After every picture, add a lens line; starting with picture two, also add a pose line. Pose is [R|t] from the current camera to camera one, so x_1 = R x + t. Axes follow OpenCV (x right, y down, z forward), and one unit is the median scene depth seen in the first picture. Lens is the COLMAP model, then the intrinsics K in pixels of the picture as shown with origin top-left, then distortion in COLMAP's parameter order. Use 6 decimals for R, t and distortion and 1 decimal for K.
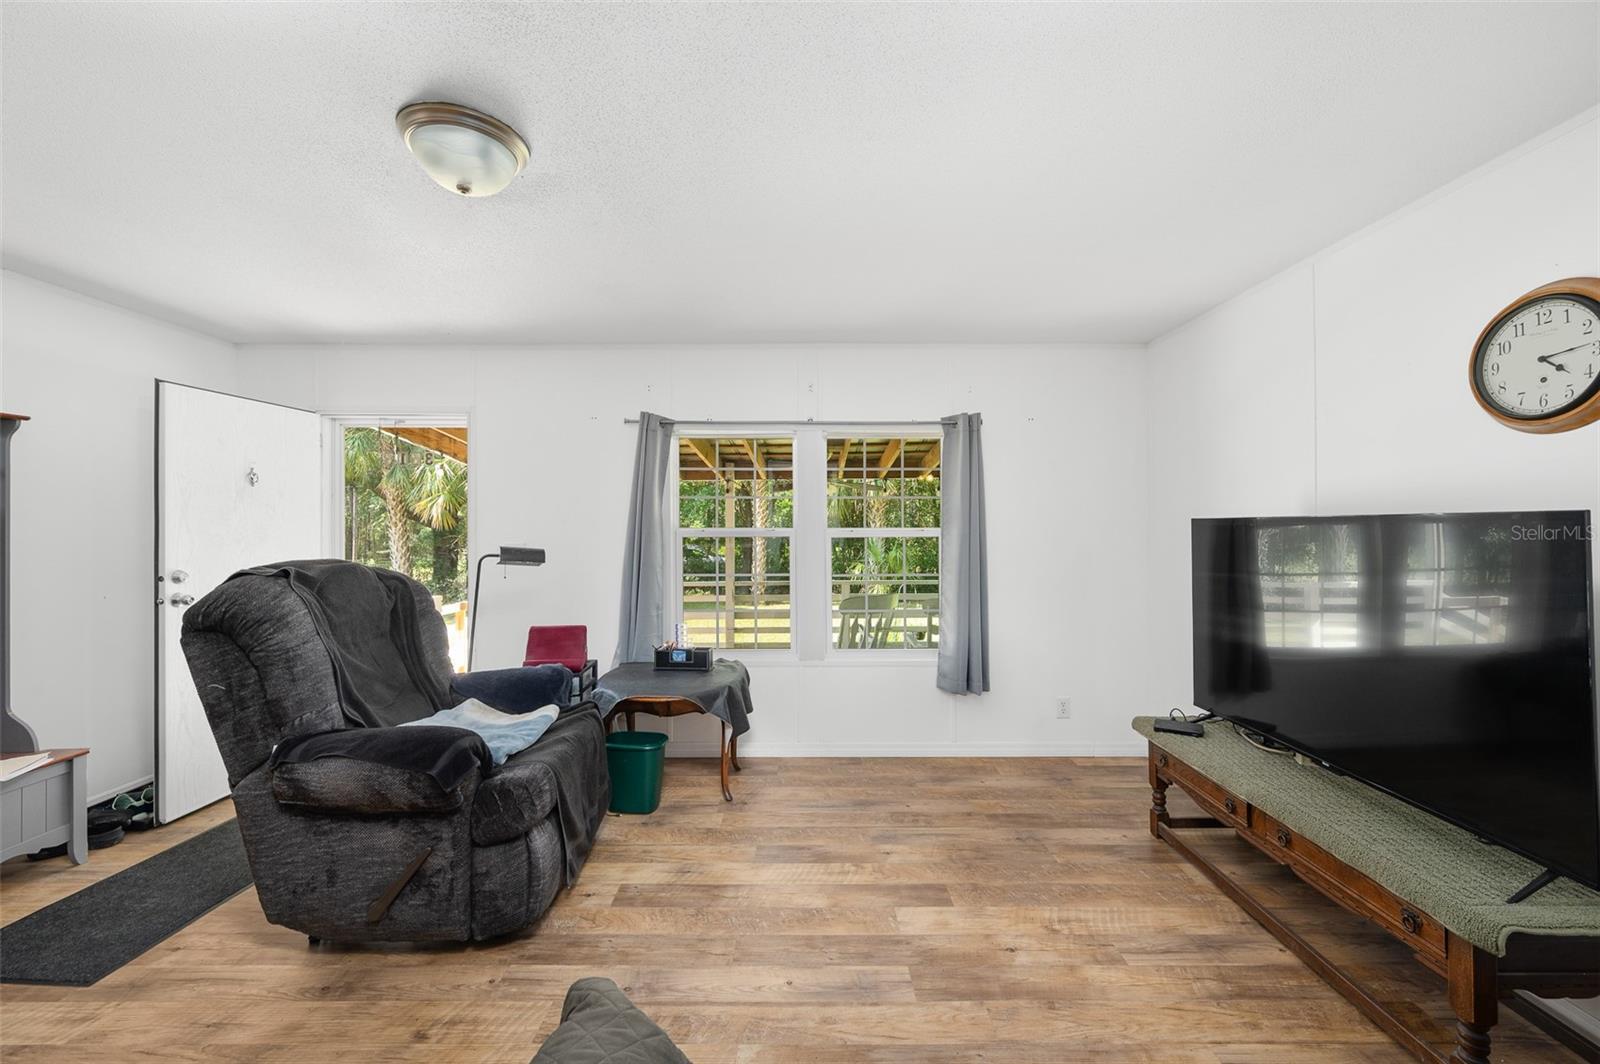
lens RADIAL K [[634.7, 0, 796.0], [0, 634.7, 519.6], [0, 0, 1]] dist [-0.000468, 0.000341]
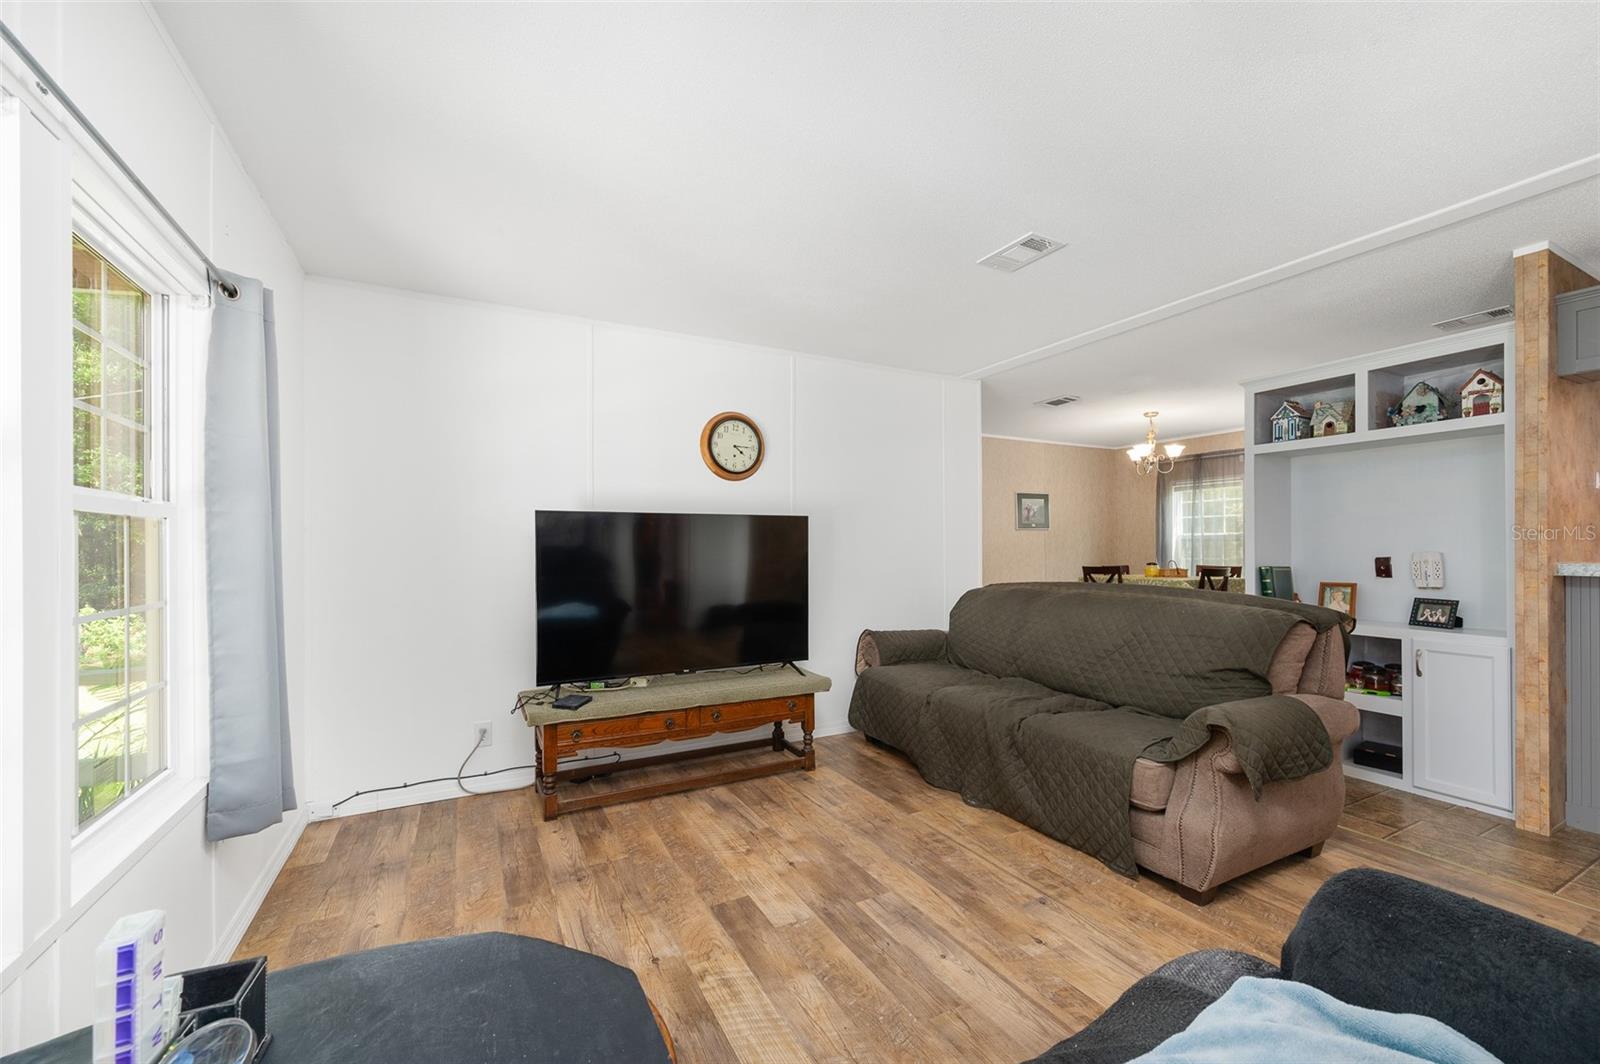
lens RADIAL K [[634.7, 0, 808.5], [0, 634.7, 543.9], [0, 0, 1]] dist [-0.000468, 0.000341]
pose [[-0.473214, 0.007235, 0.880918, -0.802401], [-0.001327, 0.999959, -0.008925, 0.093971], [-0.880947, -0.005393, -0.473185, 1.683865]]
